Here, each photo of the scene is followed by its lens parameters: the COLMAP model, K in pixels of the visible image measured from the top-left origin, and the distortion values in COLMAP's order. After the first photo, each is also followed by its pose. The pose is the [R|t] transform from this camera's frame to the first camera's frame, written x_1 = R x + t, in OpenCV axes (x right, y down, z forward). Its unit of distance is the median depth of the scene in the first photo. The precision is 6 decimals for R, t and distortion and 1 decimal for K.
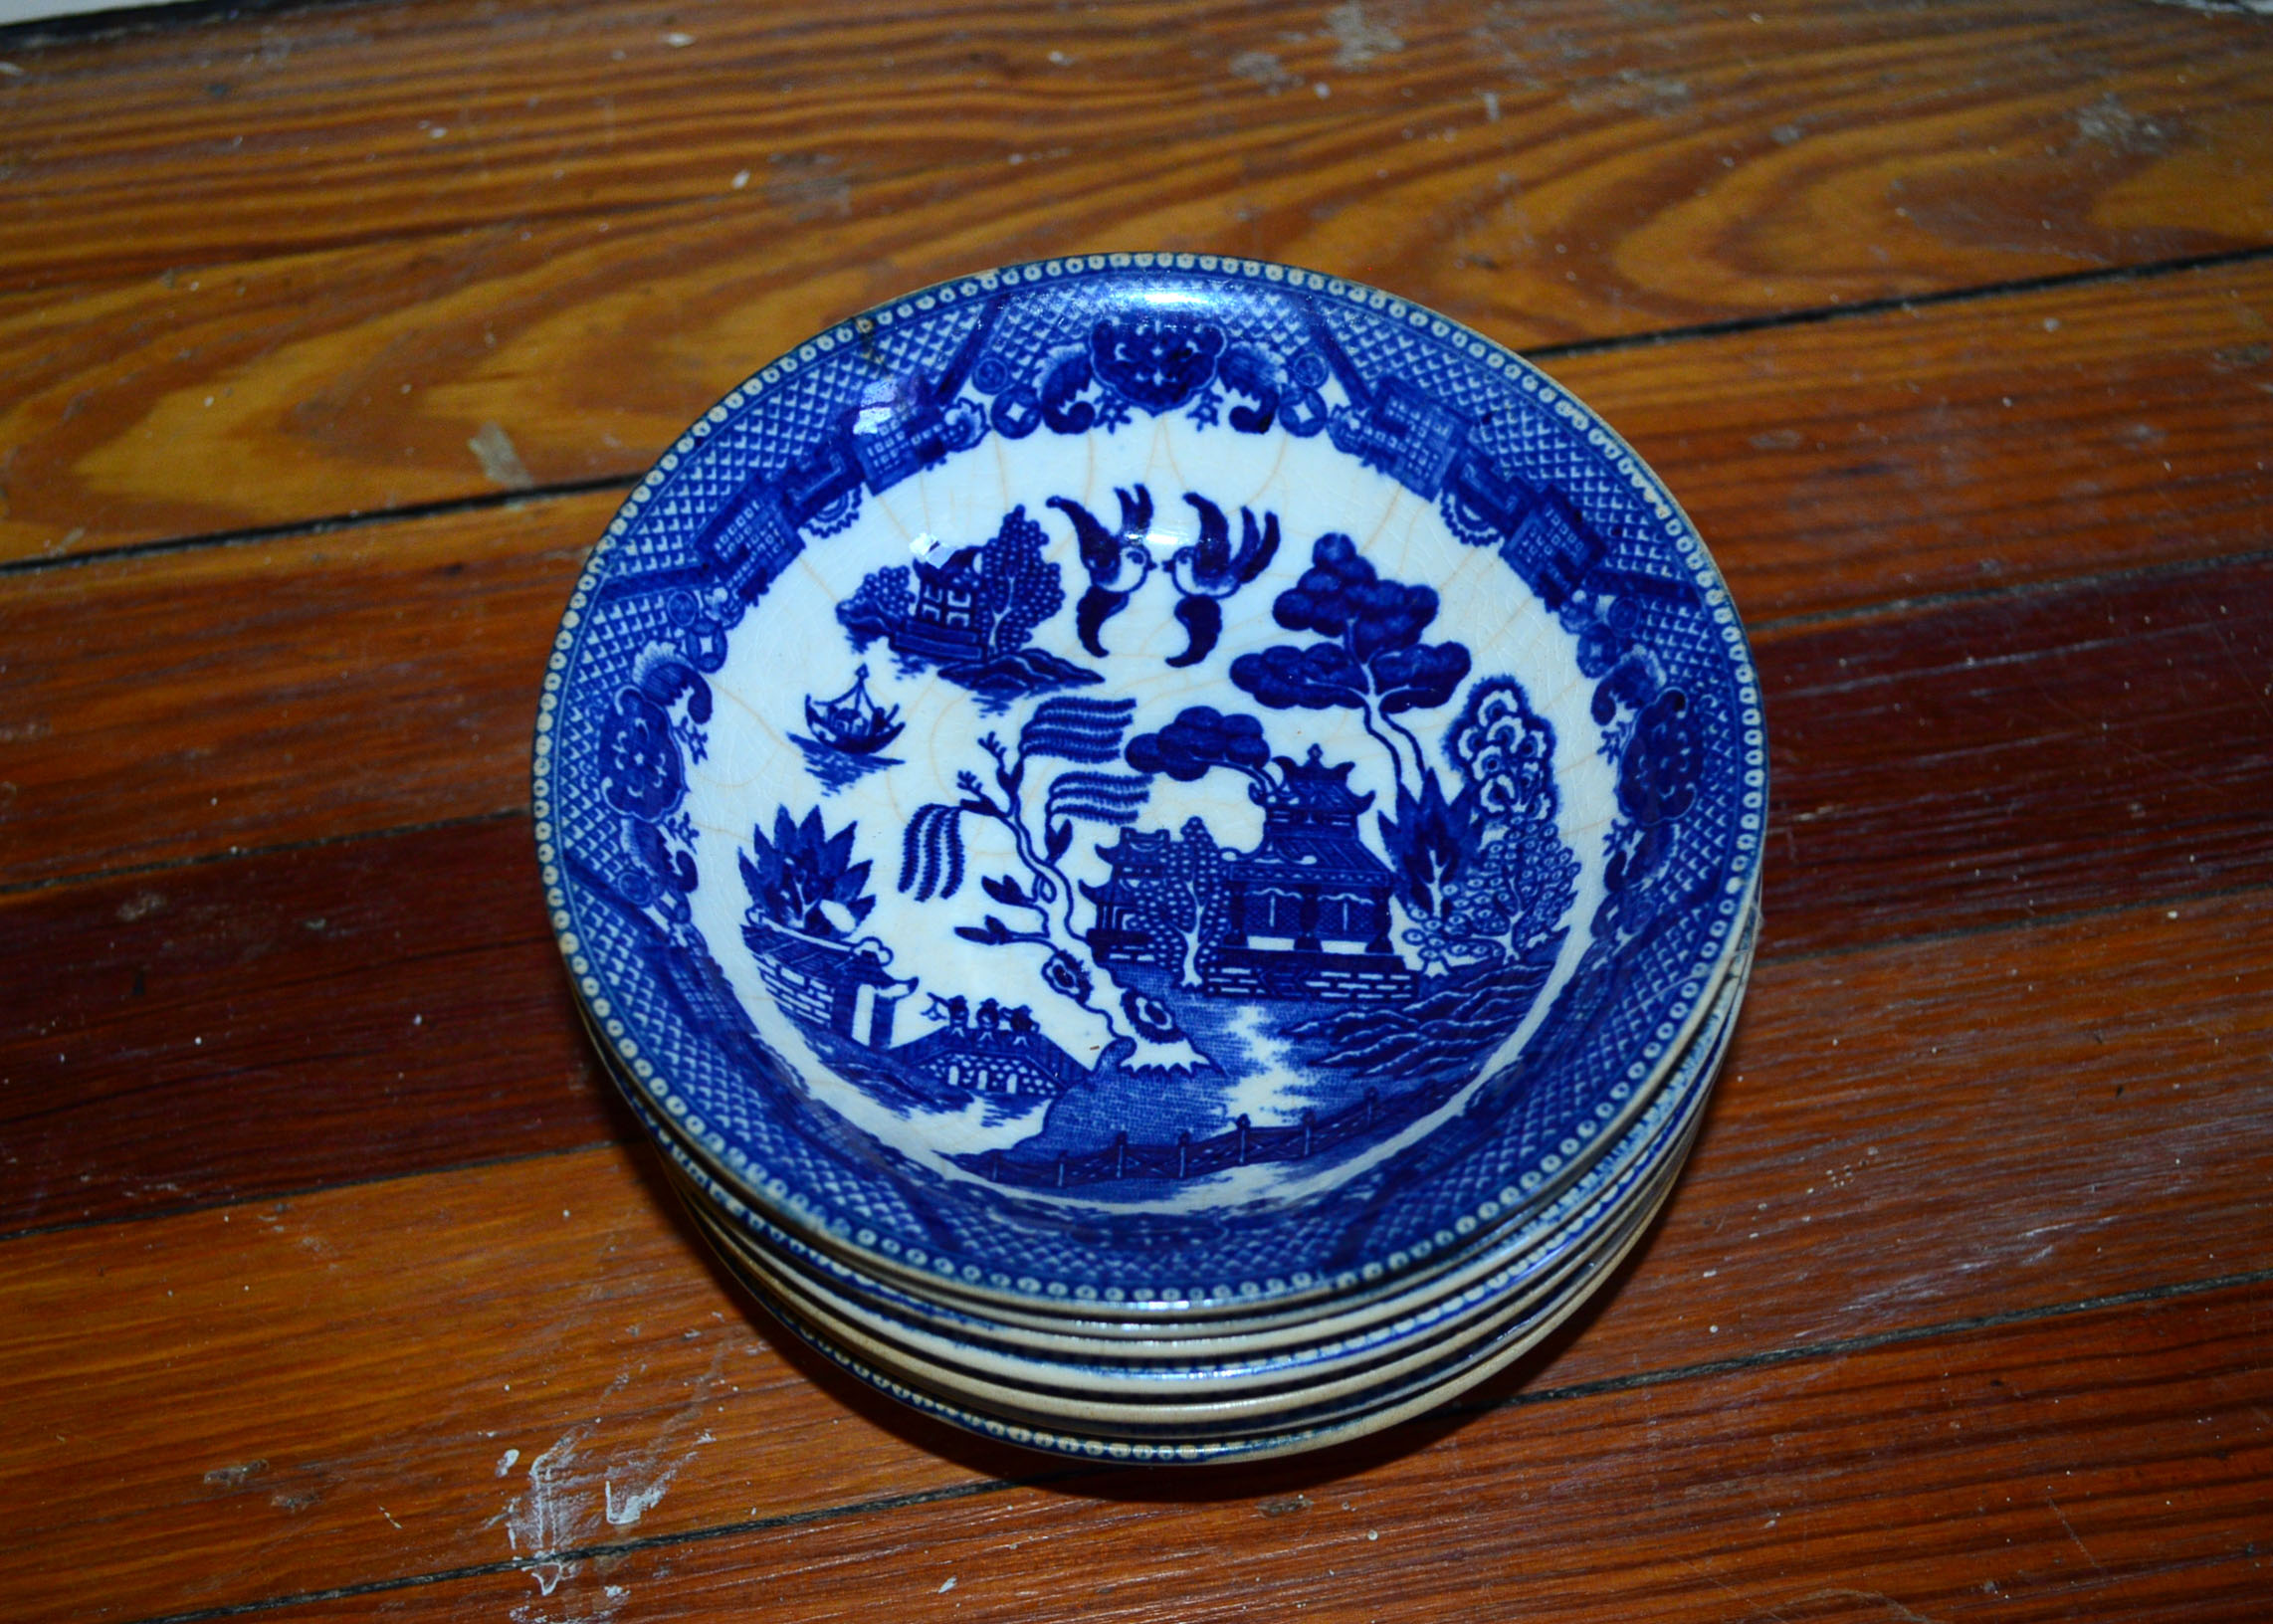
lens RADIAL K [[2870.0, 0, 1153.8], [0, 2870.0, 833.5], [0, 0, 1]] dist [-0.024048, 0.000000]
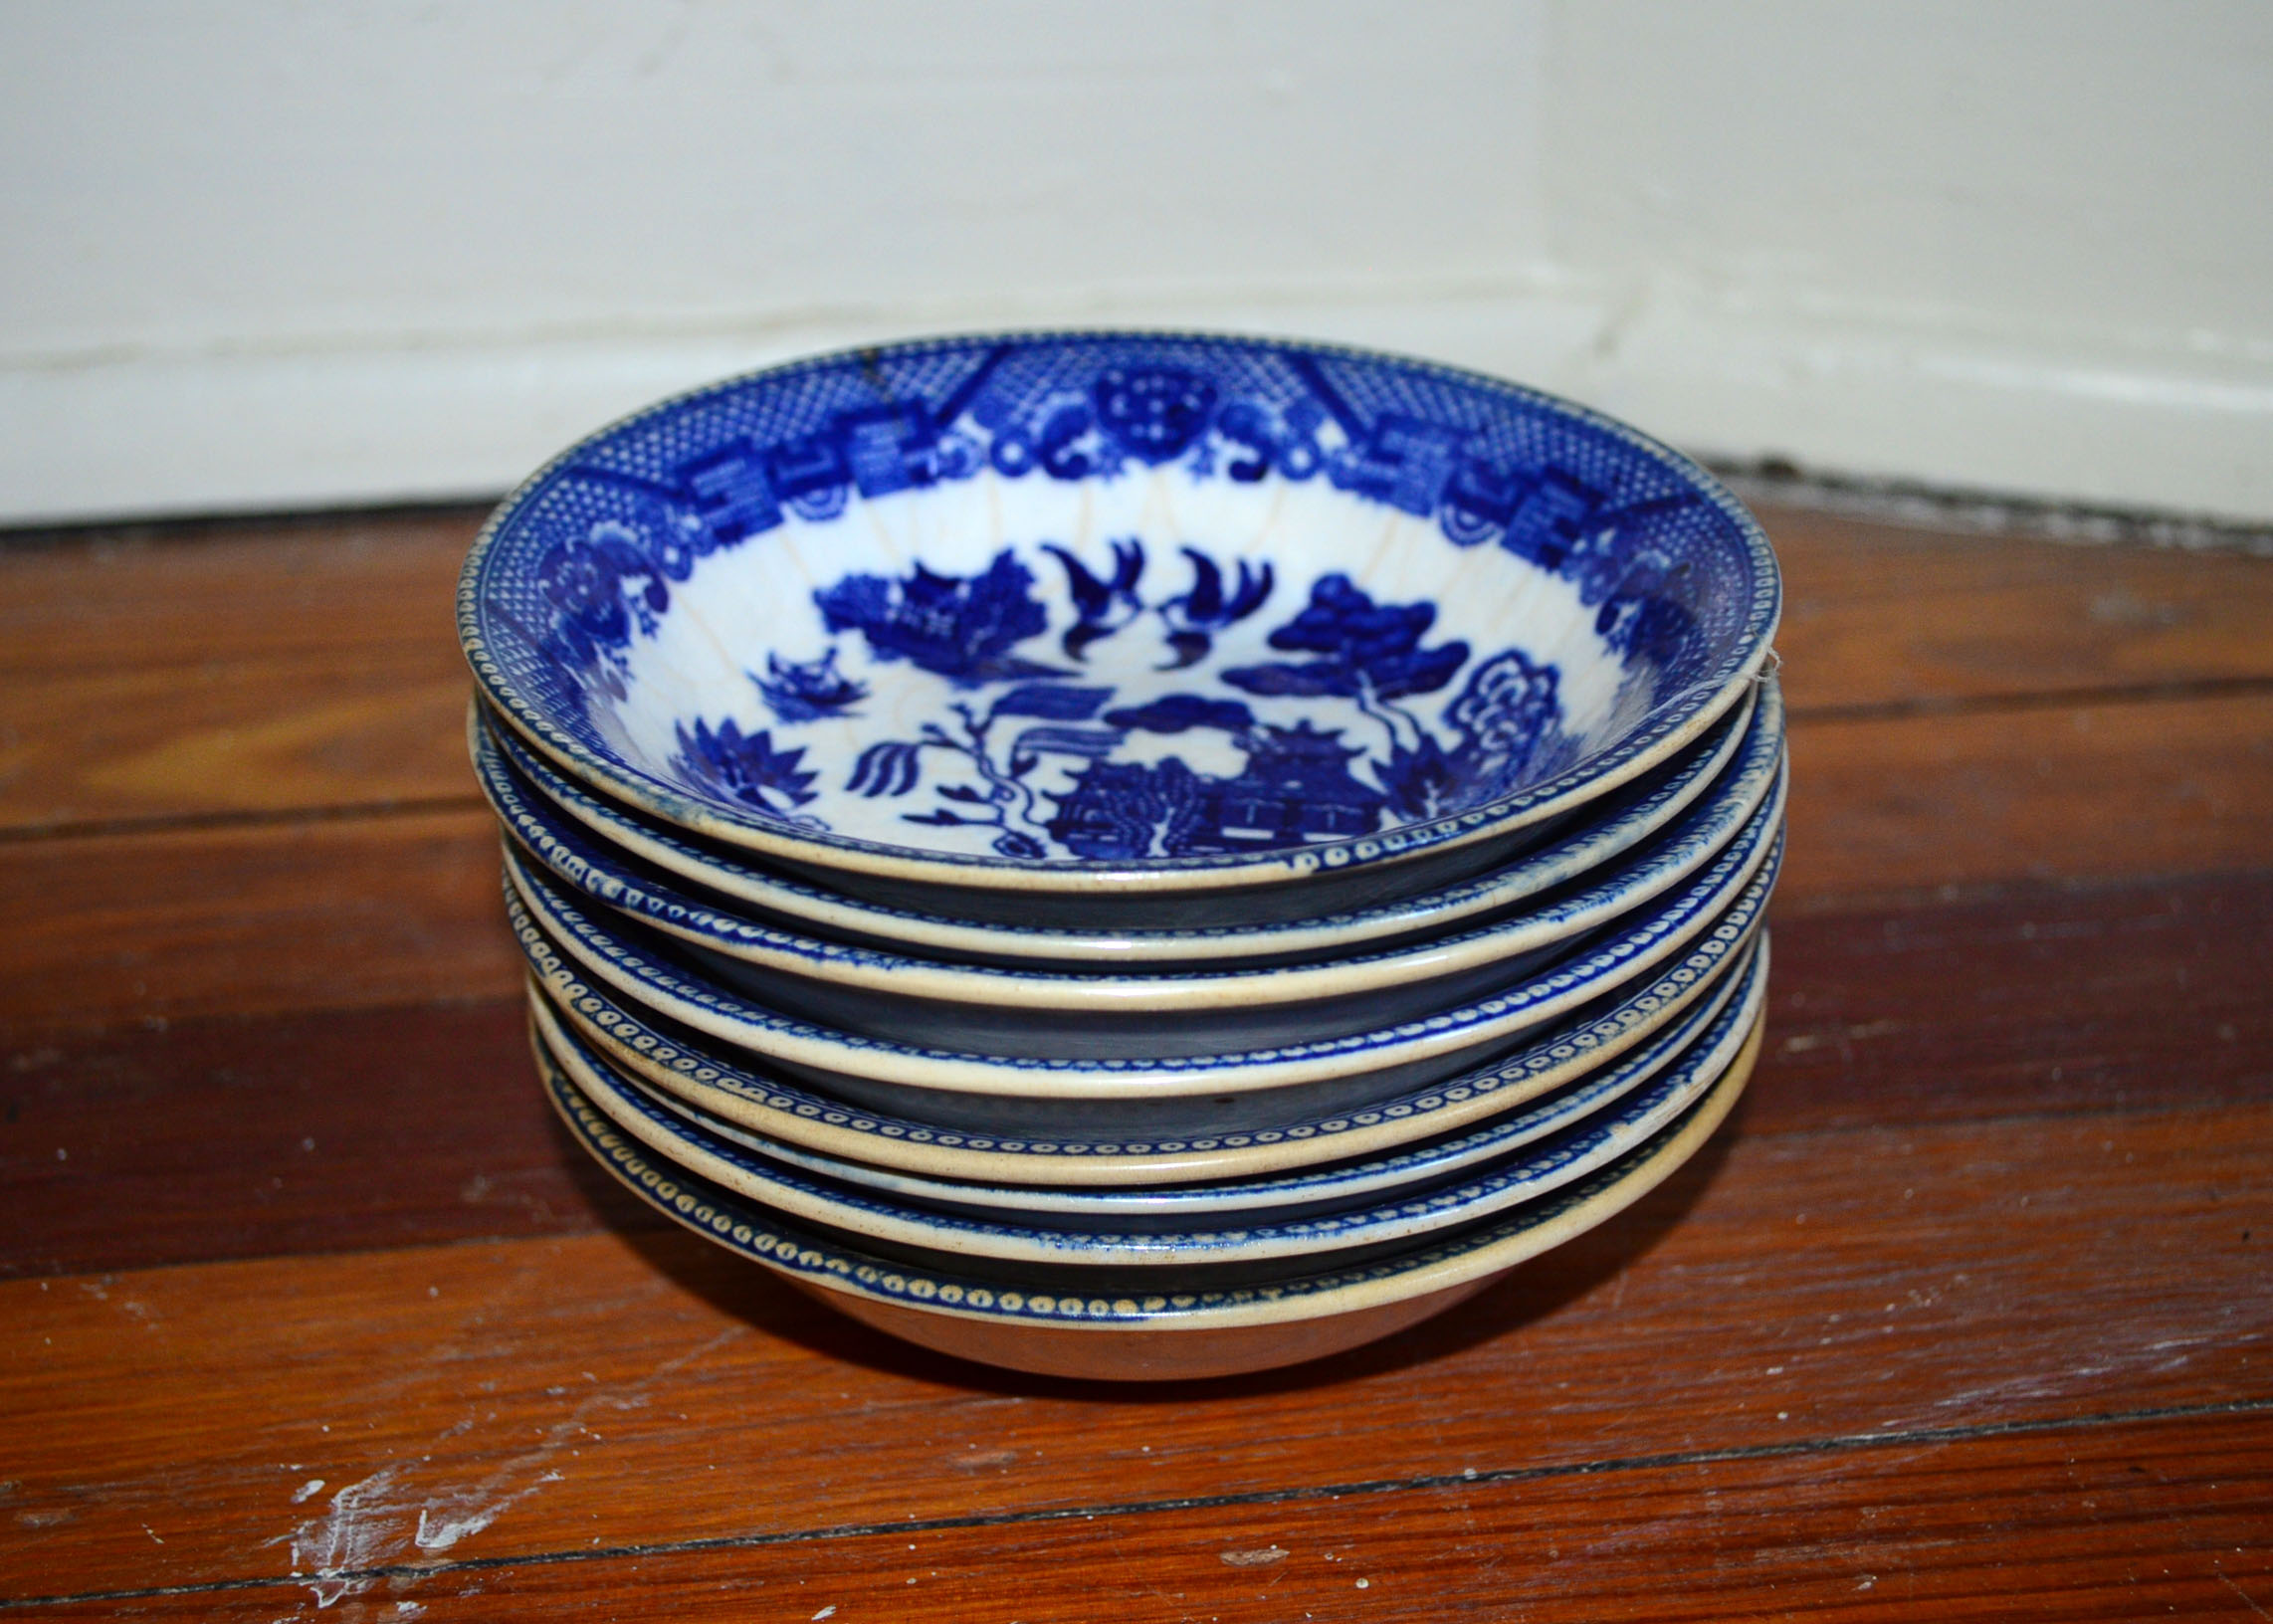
lens RADIAL K [[2870.0, 0, 1151.2], [0, 2870.0, 806.0], [0, 0, 1]] dist [-0.024048, 0.000000]
pose [[0.998762, 0.026256, -0.042243, 0.045729], [-0.044064, 0.861026, -0.506648, 0.463444], [0.023070, 0.507882, 0.861118, 0.204008]]
